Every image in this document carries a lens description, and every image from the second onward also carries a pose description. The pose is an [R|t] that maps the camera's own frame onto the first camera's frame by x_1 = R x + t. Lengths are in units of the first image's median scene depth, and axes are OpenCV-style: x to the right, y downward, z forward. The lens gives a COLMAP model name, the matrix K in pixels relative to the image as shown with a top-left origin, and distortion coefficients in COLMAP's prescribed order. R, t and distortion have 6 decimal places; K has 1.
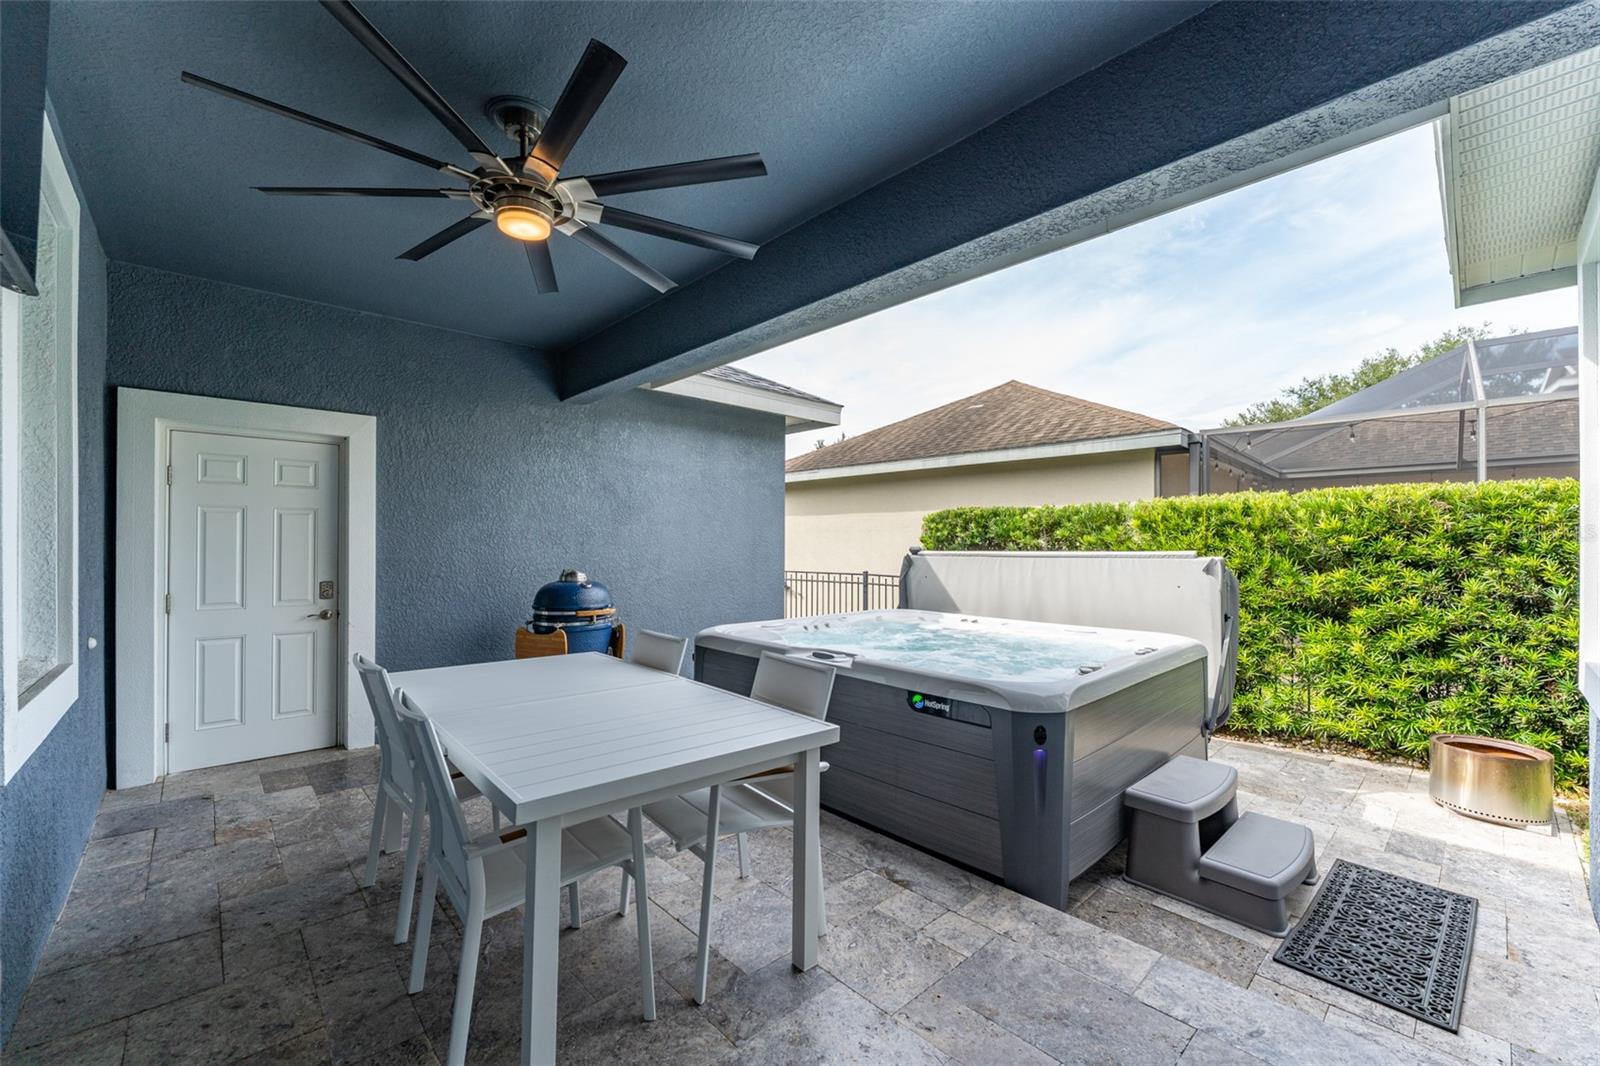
lens RADIAL K [[642.6, 0, 800.0], [0, 642.6, 533.0], [0, 0, 1]] dist [-0.000153, 0.000024]
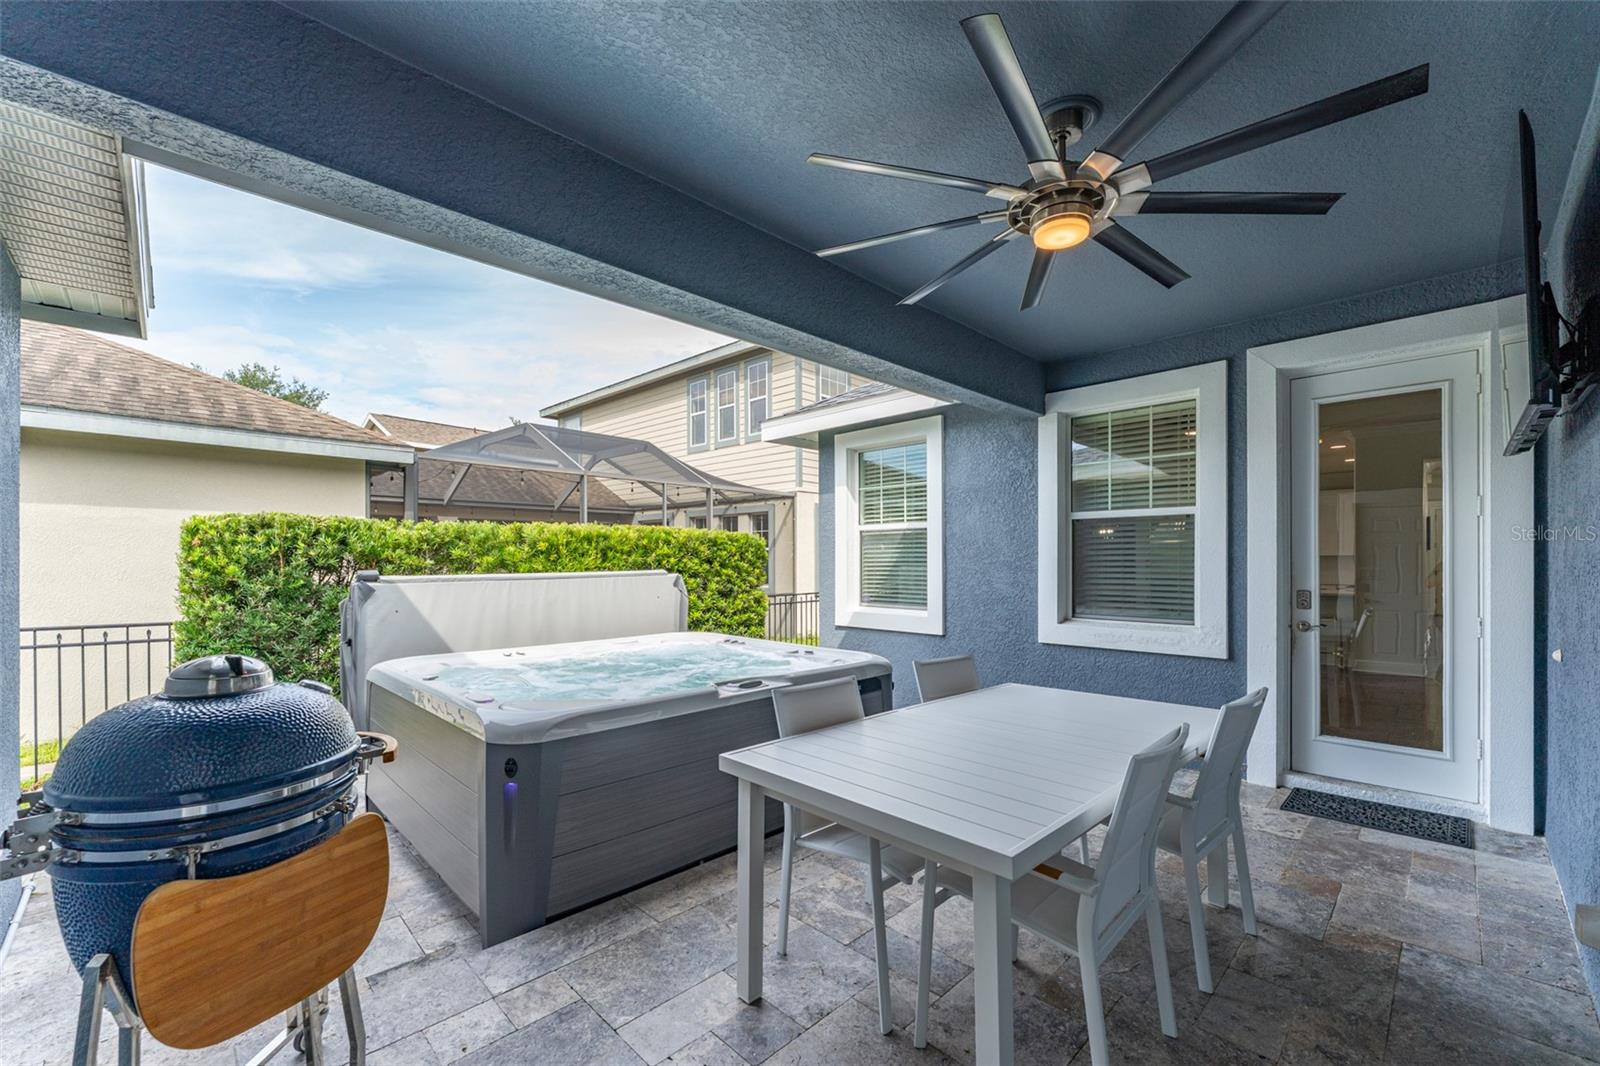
lens RADIAL K [[642.6, 0, 800.0], [0, 642.6, 533.0], [0, 0, 1]] dist [-0.000153, 0.000024]
pose [[-0.035852, 0.043856, 0.998394, -0.605996], [-0.012473, 0.998939, -0.044328, 0.007468], [-0.999279, -0.014042, -0.035267, 0.637846]]
